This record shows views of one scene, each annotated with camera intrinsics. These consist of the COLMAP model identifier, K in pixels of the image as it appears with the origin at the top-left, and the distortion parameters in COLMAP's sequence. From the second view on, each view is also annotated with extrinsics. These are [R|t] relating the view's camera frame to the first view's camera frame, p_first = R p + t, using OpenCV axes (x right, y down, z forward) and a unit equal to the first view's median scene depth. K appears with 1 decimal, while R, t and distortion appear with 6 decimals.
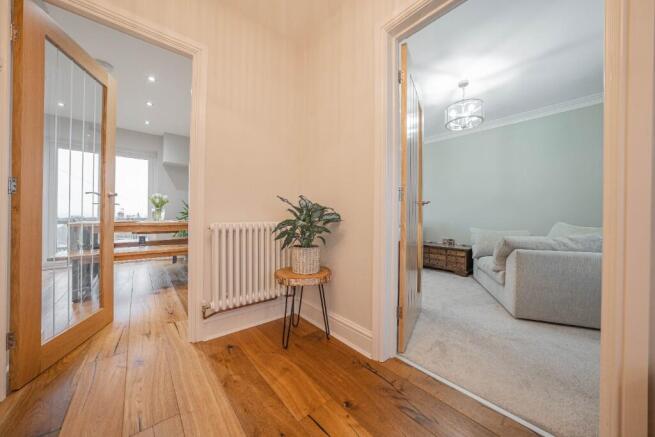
lens RADIAL K [[223.0, 0, 327.7], [0, 223.0, 216.8], [0, 0, 1]] dist [-0.032632, 0.005775]
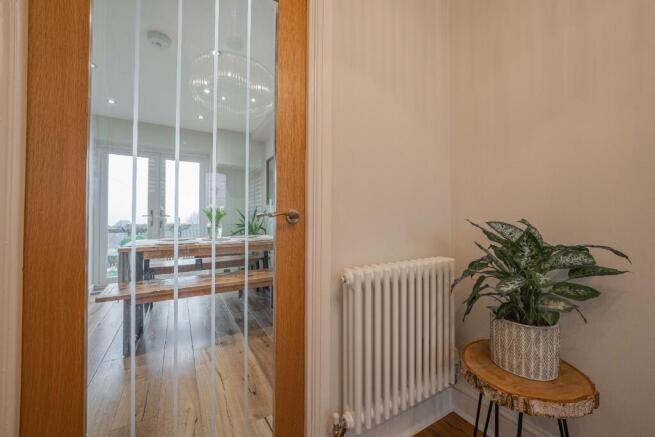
lens RADIAL K [[257.1, 0, 327.5], [0, 257.1, 218.5], [0, 0, 1]] dist [-0.002086, -0.000121]
pose [[0.981468, -0.010865, -0.191319, -0.198909], [0.009265, 0.999914, -0.009253, -0.042958], [0.191403, 0.007309, 0.981484, 0.161999]]
